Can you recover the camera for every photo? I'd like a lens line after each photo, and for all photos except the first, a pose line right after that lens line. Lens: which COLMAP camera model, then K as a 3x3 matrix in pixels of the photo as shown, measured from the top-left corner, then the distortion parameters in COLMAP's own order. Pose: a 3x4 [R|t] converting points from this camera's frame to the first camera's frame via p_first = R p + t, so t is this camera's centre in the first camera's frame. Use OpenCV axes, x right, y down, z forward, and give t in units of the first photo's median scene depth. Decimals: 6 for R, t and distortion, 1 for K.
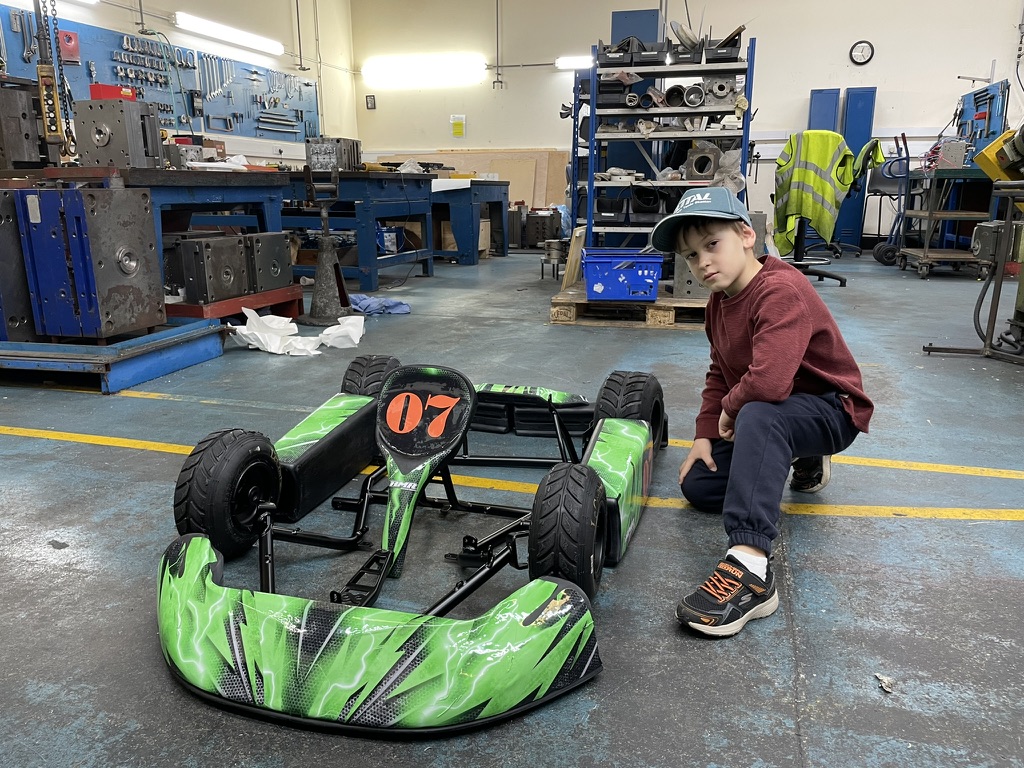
lens RADIAL K [[785.6, 0, 515.7], [0, 785.6, 388.4], [0, 0, 1]] dist [0.029773, -0.009994]
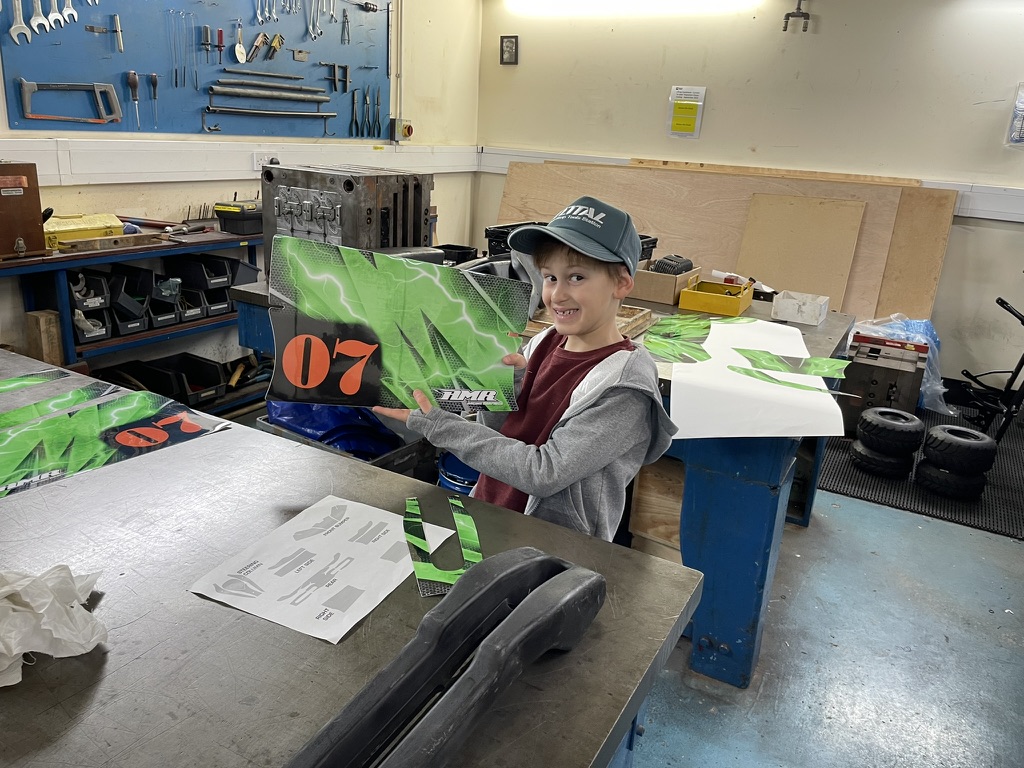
lens RADIAL K [[785.6, 0, 510.3], [0, 785.6, 381.2], [0, 0, 1]] dist [0.029773, -0.009994]
pose [[0.973330, 0.128328, -0.190161, -0.074203], [-0.115247, 0.990241, 0.078367, -0.227769], [0.198362, -0.054362, 0.978620, 0.588561]]
